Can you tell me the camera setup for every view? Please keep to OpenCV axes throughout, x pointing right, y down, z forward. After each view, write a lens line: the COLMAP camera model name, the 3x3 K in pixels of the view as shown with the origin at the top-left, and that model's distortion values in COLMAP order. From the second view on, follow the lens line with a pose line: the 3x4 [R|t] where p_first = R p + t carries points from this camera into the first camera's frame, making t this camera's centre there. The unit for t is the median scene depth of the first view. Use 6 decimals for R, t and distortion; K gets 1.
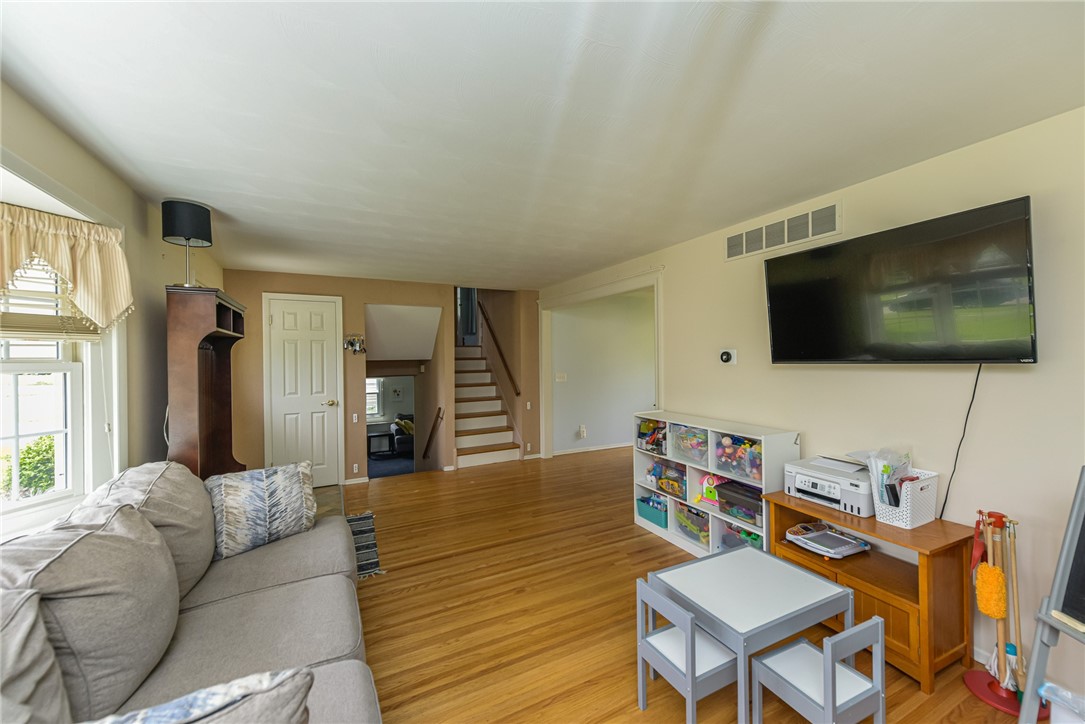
lens RADIAL K [[423.9, 0, 547.7], [0, 423.9, 353.6], [0, 0, 1]] dist [0.010875, -0.000156]
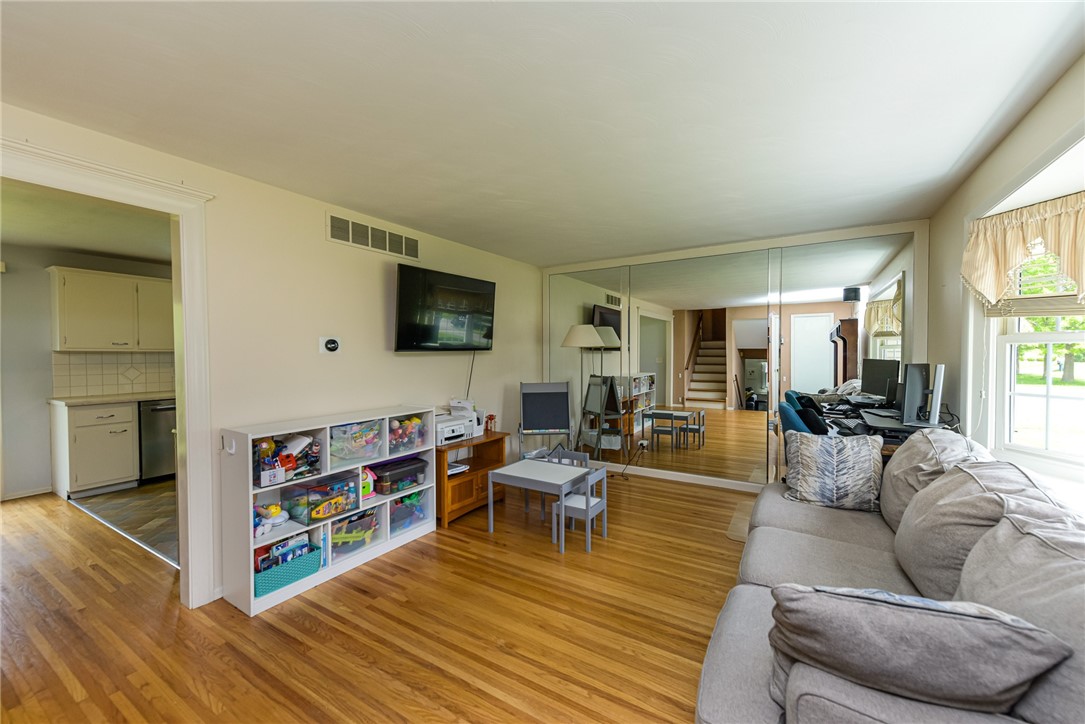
lens RADIAL K [[423.9, 0, 552.7], [0, 423.9, 362.9], [0, 0, 1]] dist [0.010875, -0.000156]
pose [[-0.525498, -0.000059, 0.850795, -0.679855], [0.011521, 0.999908, 0.007185, 0.049482], [-0.850717, 0.013578, -0.525449, 1.205002]]
